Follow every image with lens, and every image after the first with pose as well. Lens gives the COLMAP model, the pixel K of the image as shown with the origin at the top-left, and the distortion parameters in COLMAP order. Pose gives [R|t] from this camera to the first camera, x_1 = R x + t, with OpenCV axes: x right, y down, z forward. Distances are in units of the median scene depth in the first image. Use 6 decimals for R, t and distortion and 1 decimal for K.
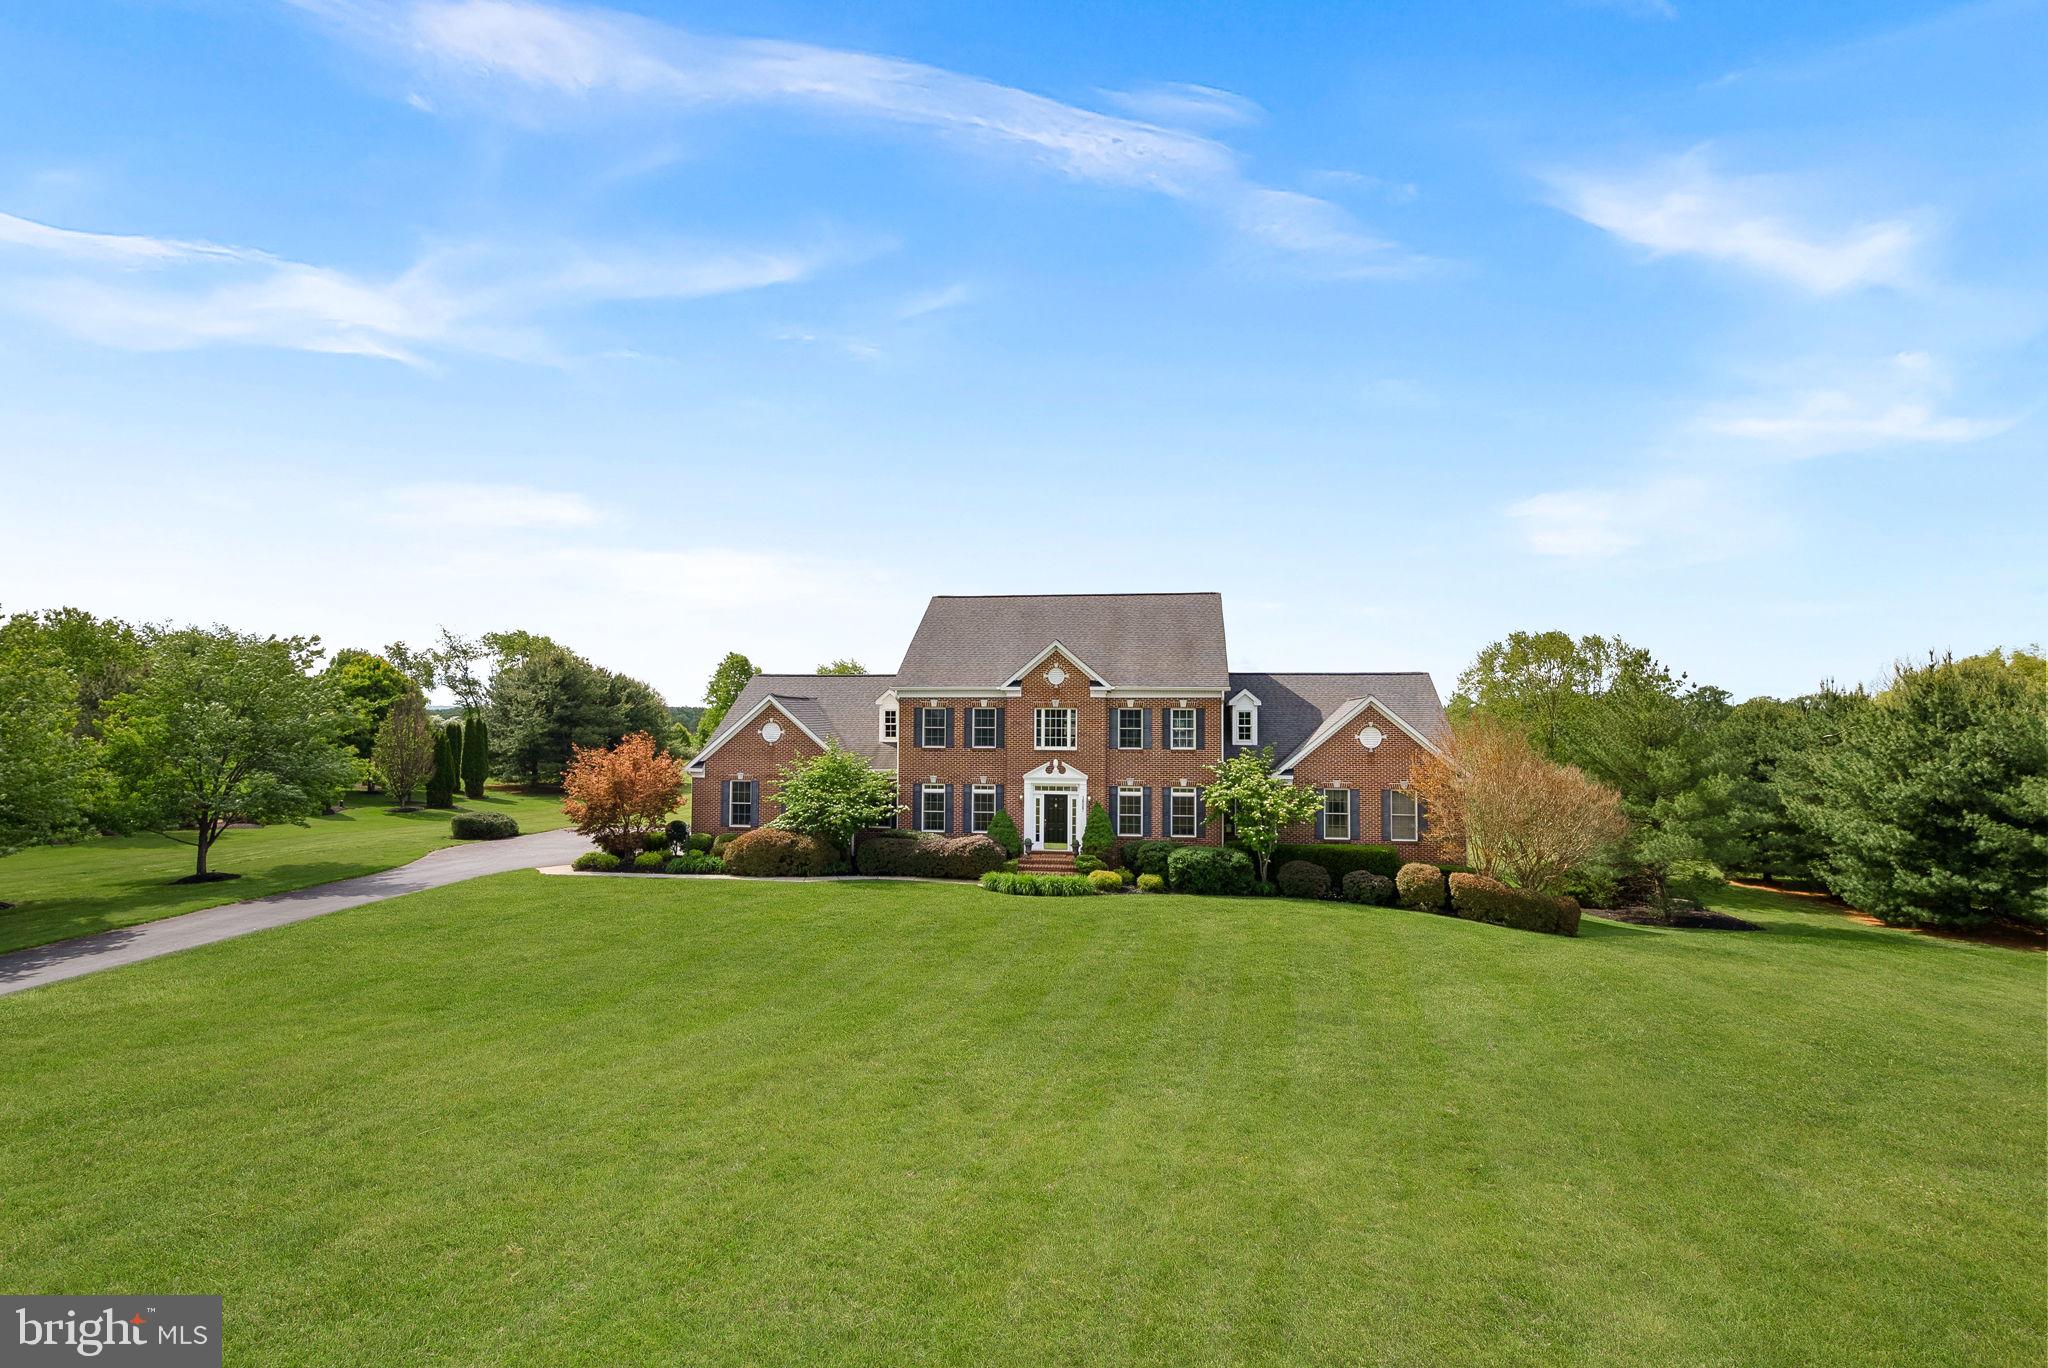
lens RADIAL K [[1016.3, 0, 1024.0], [0, 1016.3, 684.0], [0, 0, 1]] dist [0.003610, -0.000036]
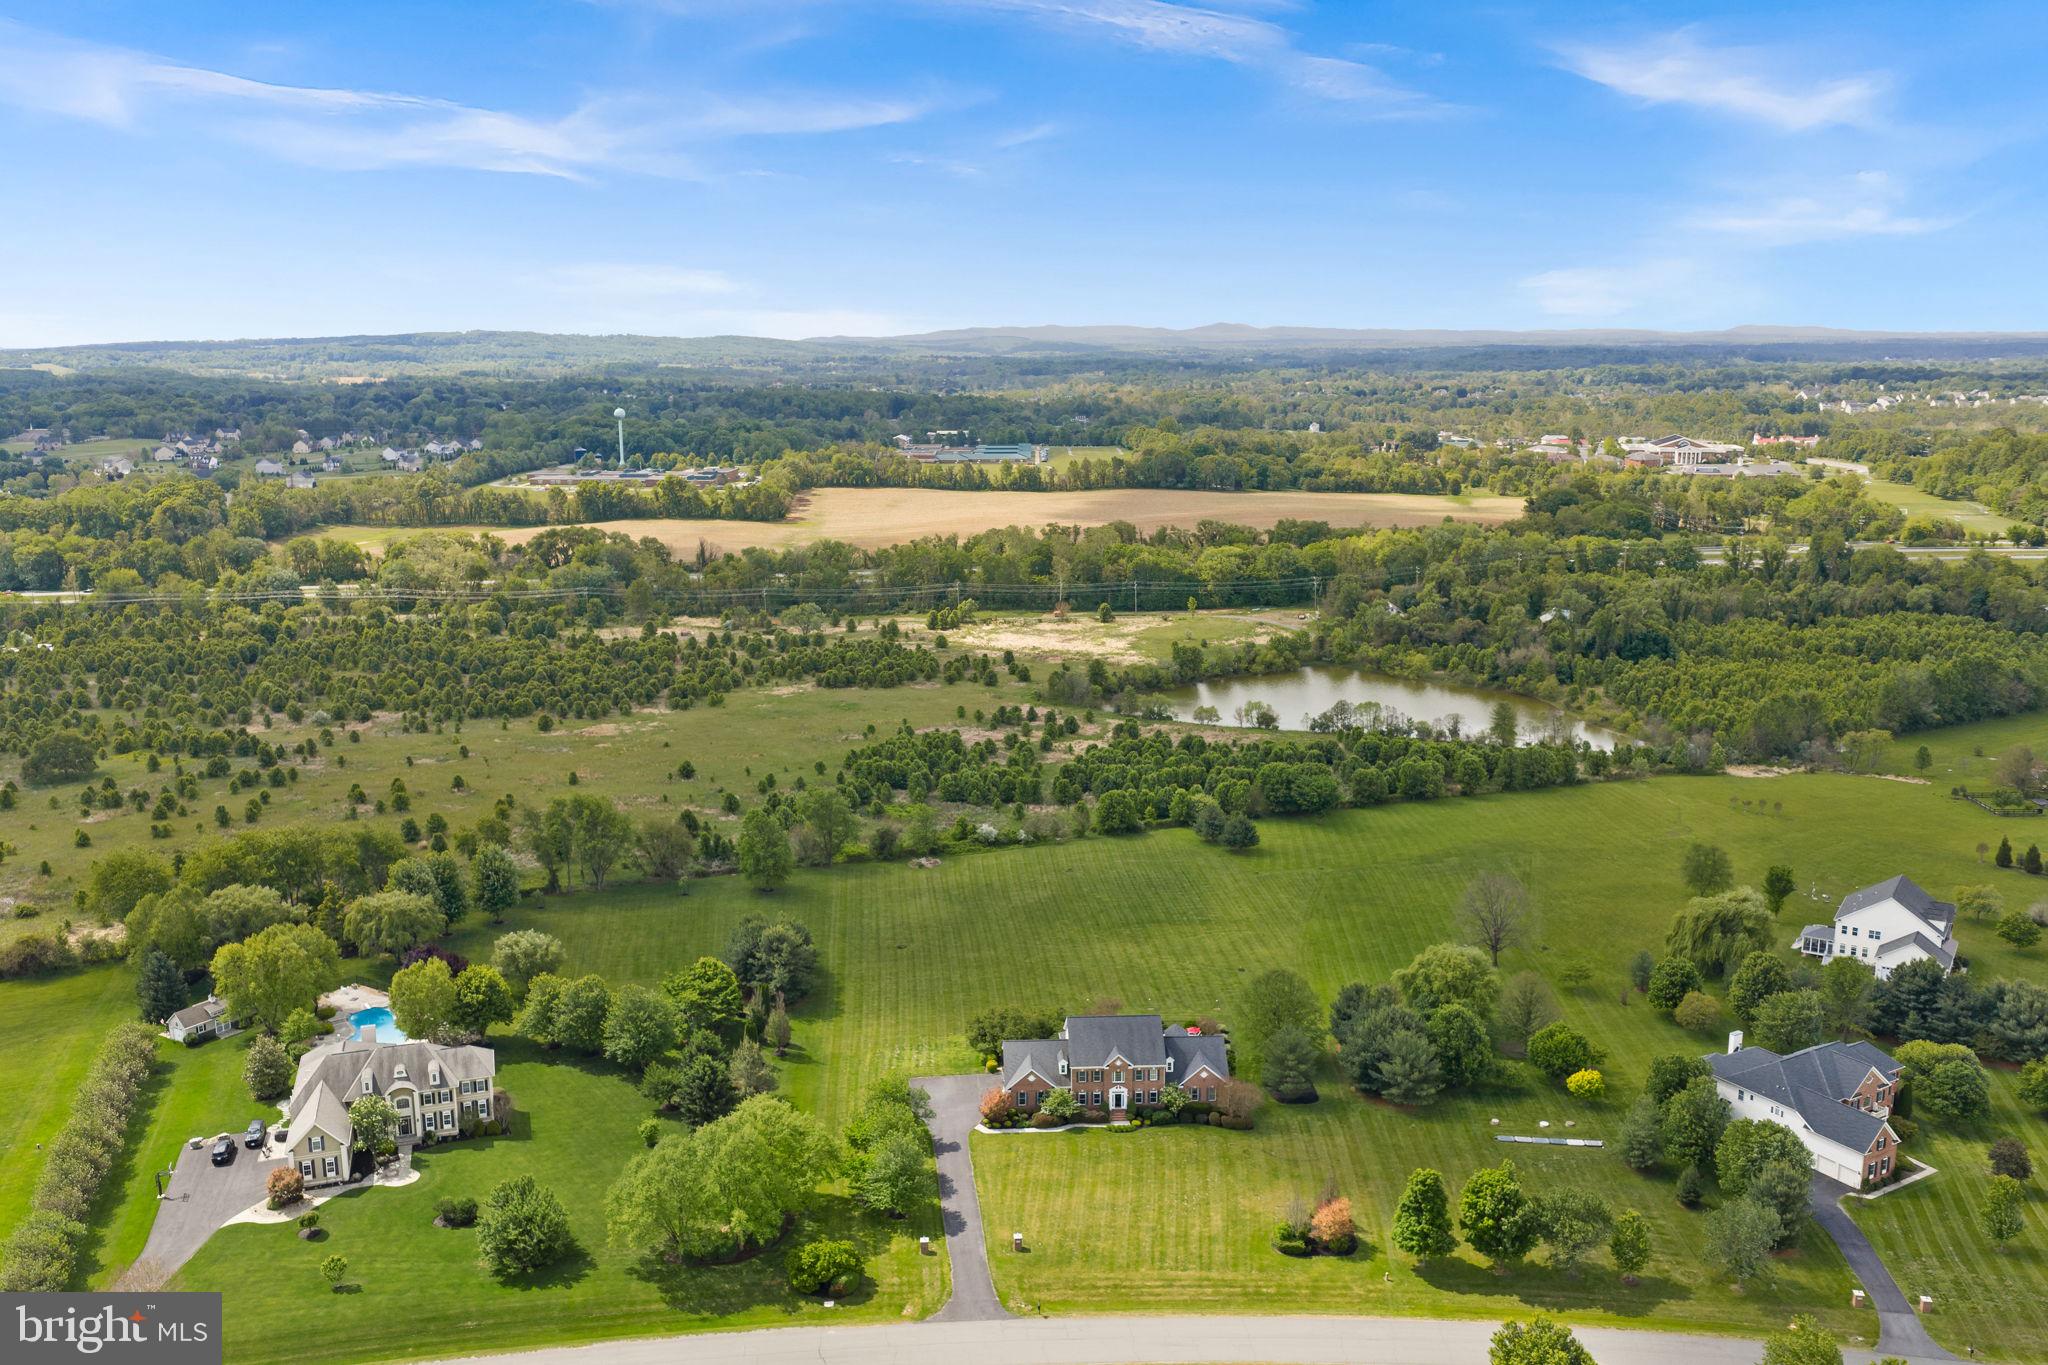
lens RADIAL K [[1693.1, 0, 1029.0], [0, 1693.1, 688.7], [0, 0, 1]] dist [0.028828, -0.055597]
pose [[0.981837, -0.048503, 0.183420, -1.289456], [0.002683, 0.970223, 0.242199, -2.694182], [-0.189706, -0.237308, 0.952731, -4.233037]]
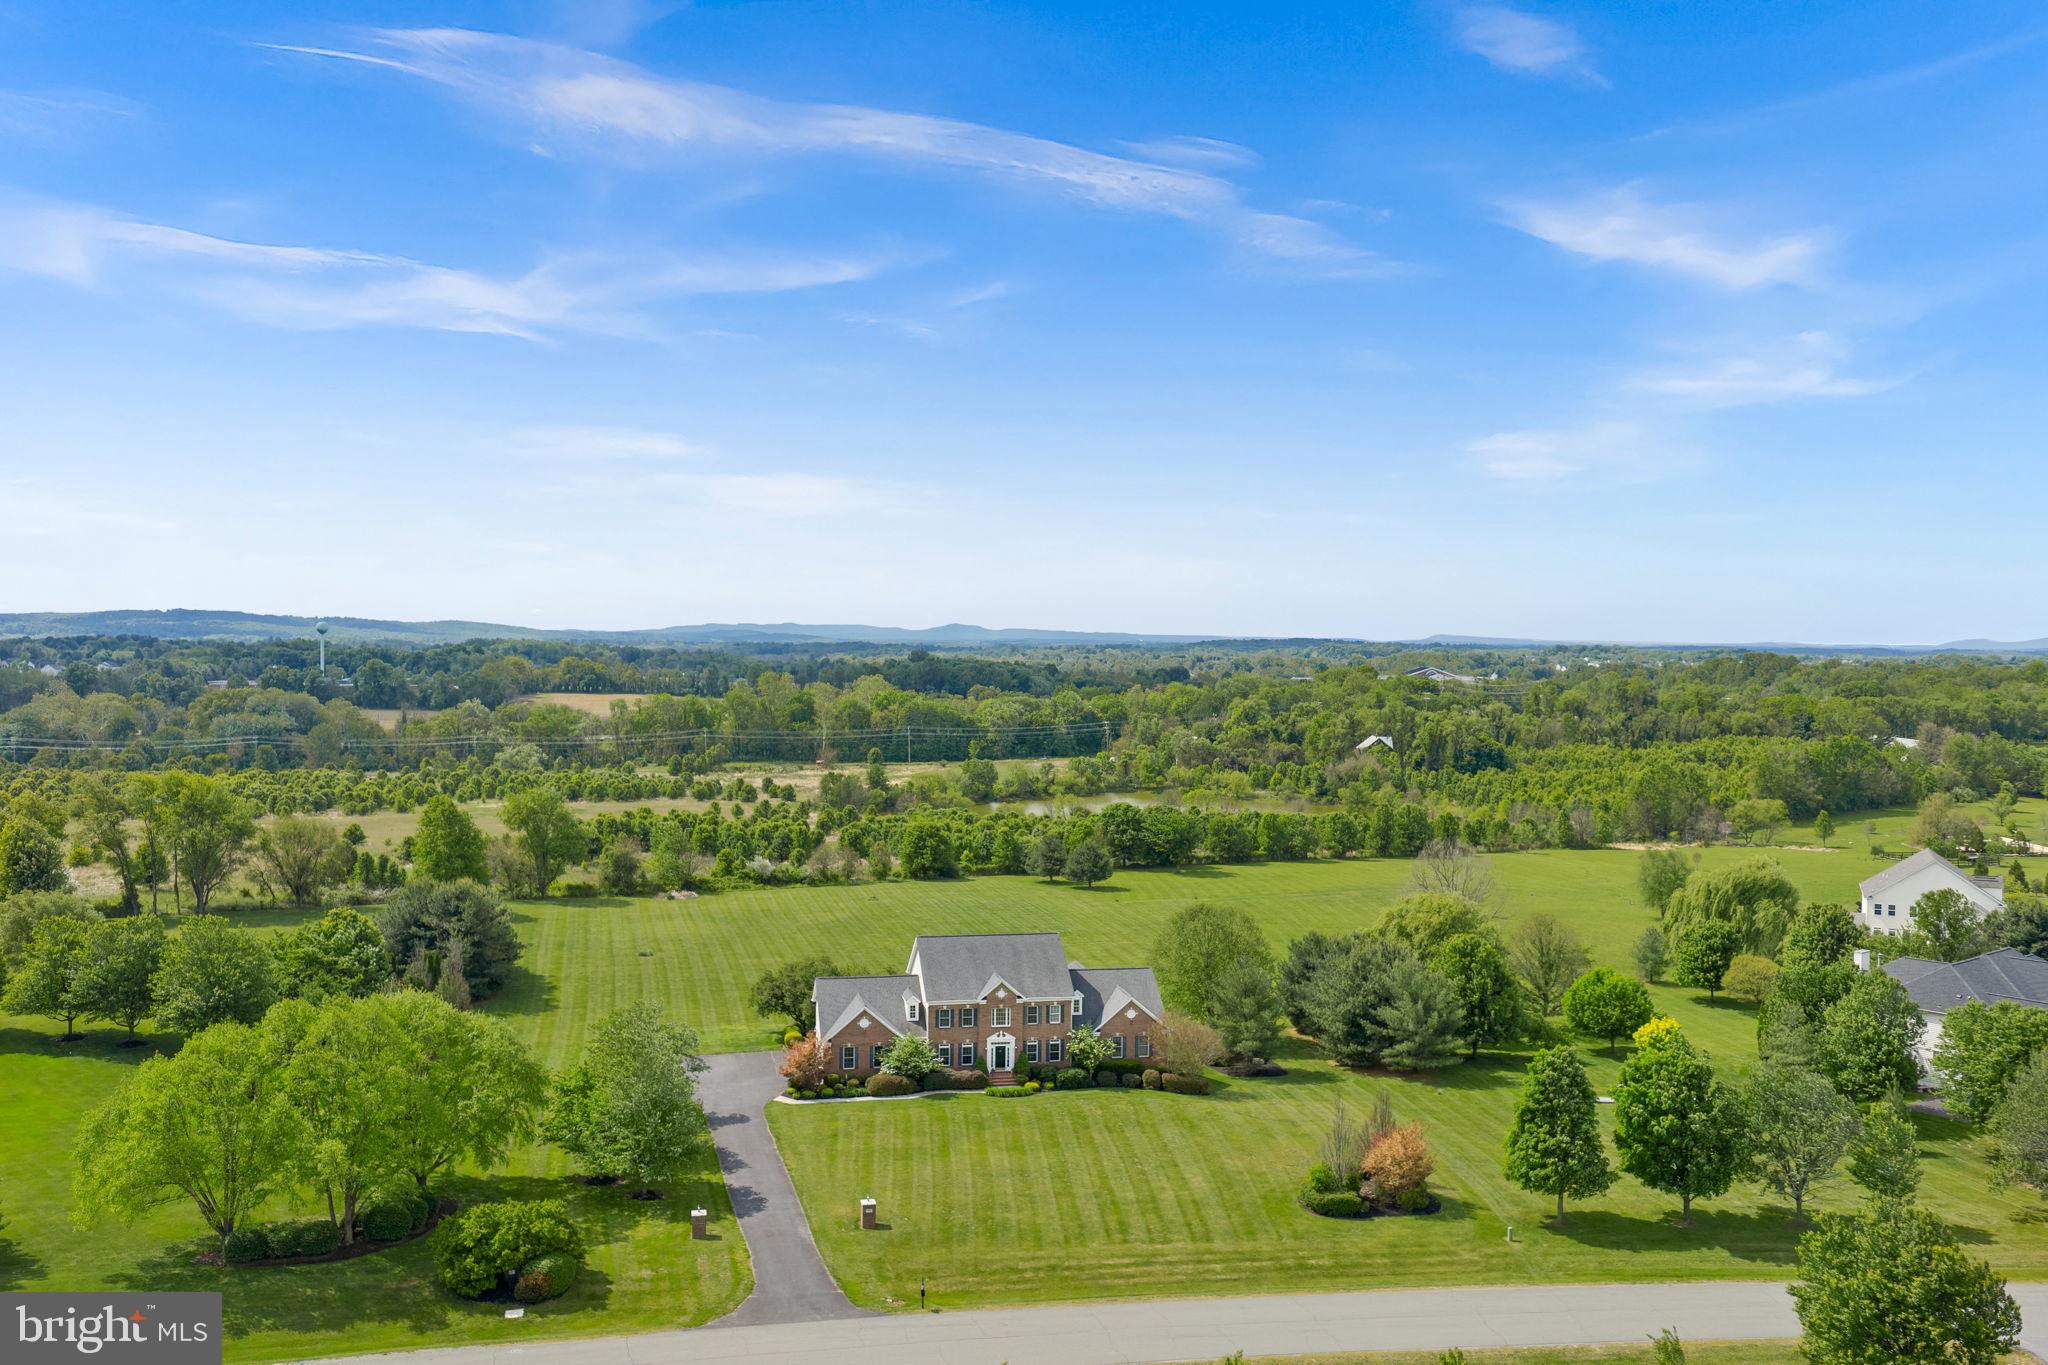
lens RADIAL K [[1693.1, 0, 1029.0], [0, 1693.1, 688.7], [0, 0, 1]] dist [0.028828, -0.055597]
pose [[0.941100, -0.006169, 0.338071, -1.174176], [-0.017914, 0.997520, 0.068072, -0.937846], [-0.337652, -0.070119, 0.938656, -2.487008]]
